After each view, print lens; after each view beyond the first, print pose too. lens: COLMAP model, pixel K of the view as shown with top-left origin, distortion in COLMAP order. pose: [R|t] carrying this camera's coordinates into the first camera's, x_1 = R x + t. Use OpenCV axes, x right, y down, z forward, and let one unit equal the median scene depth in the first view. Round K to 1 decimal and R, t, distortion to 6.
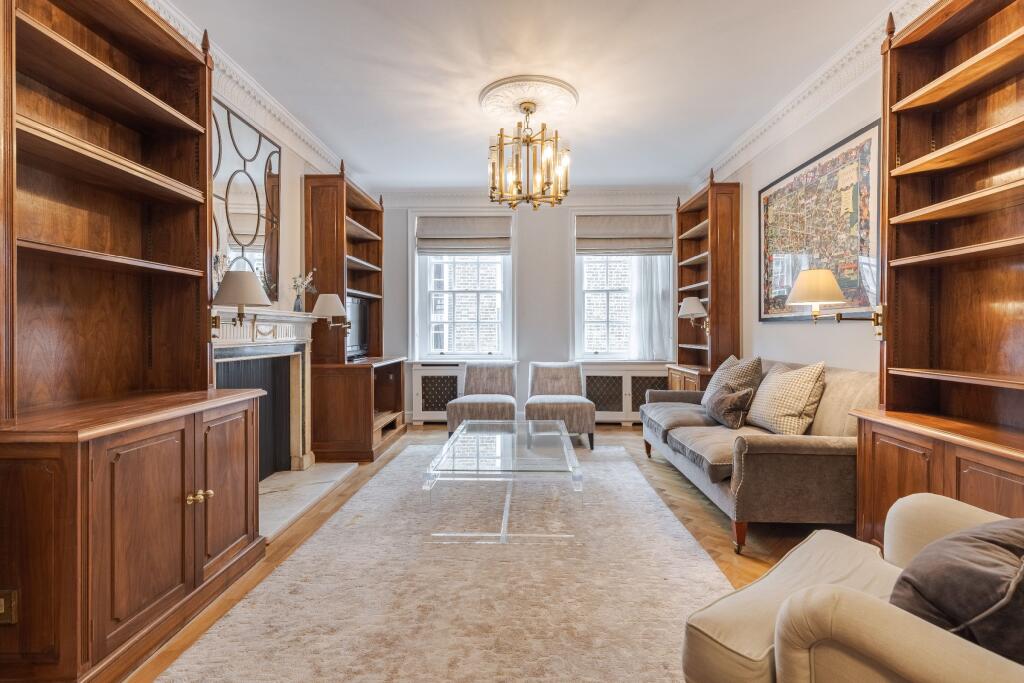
lens RADIAL K [[467.4, 0, 513.1], [0, 467.4, 334.0], [0, 0, 1]] dist [0.007070, -0.000171]
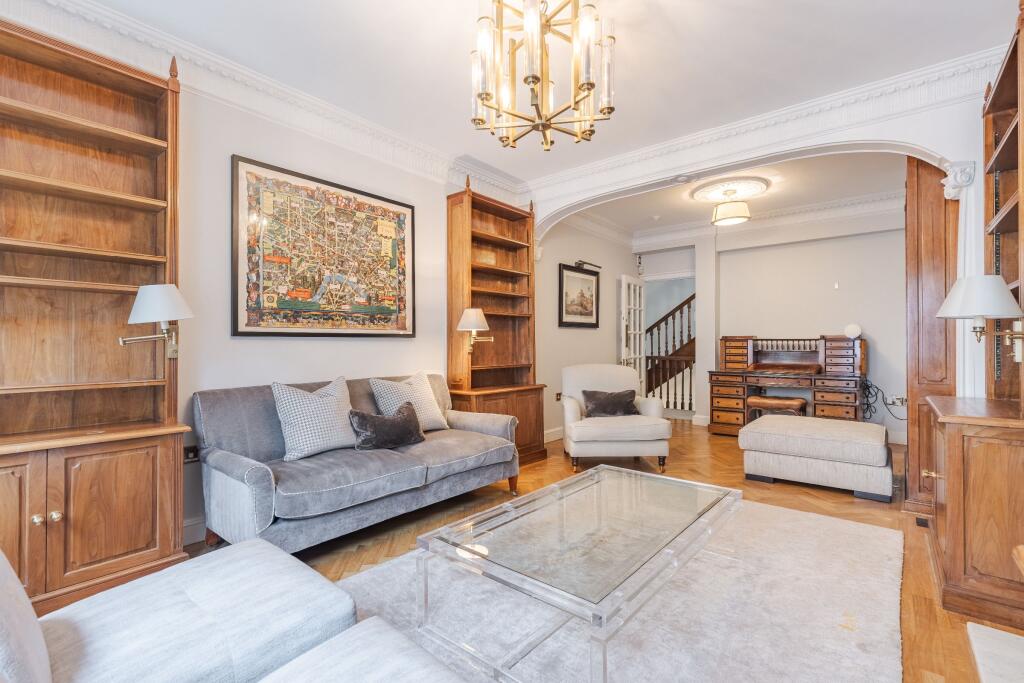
lens RADIAL K [[467.4, 0, 511.4], [0, 467.4, 342.7], [0, 0, 1]] dist [0.007070, -0.000171]
pose [[-0.791836, 0.007138, 0.610692, -0.336924], [0.008716, 0.999962, -0.000387, -0.015743], [-0.610671, 0.005016, -0.791869, 1.754610]]
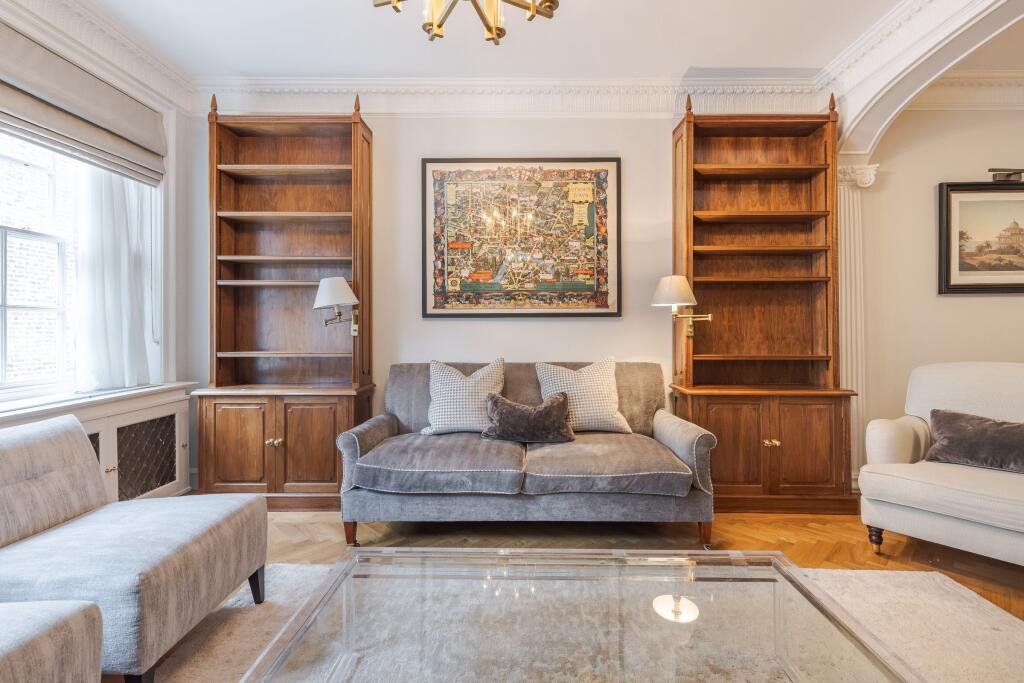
lens RADIAL K [[467.4, 0, 524.6], [0, 467.4, 328.4], [0, 0, 1]] dist [0.007070, -0.000171]
pose [[-0.023450, 0.000138, 0.999725, -0.402784], [0.008393, 0.999965, 0.000058, -0.007564], [-0.999690, 0.008392, -0.023451, 1.126421]]
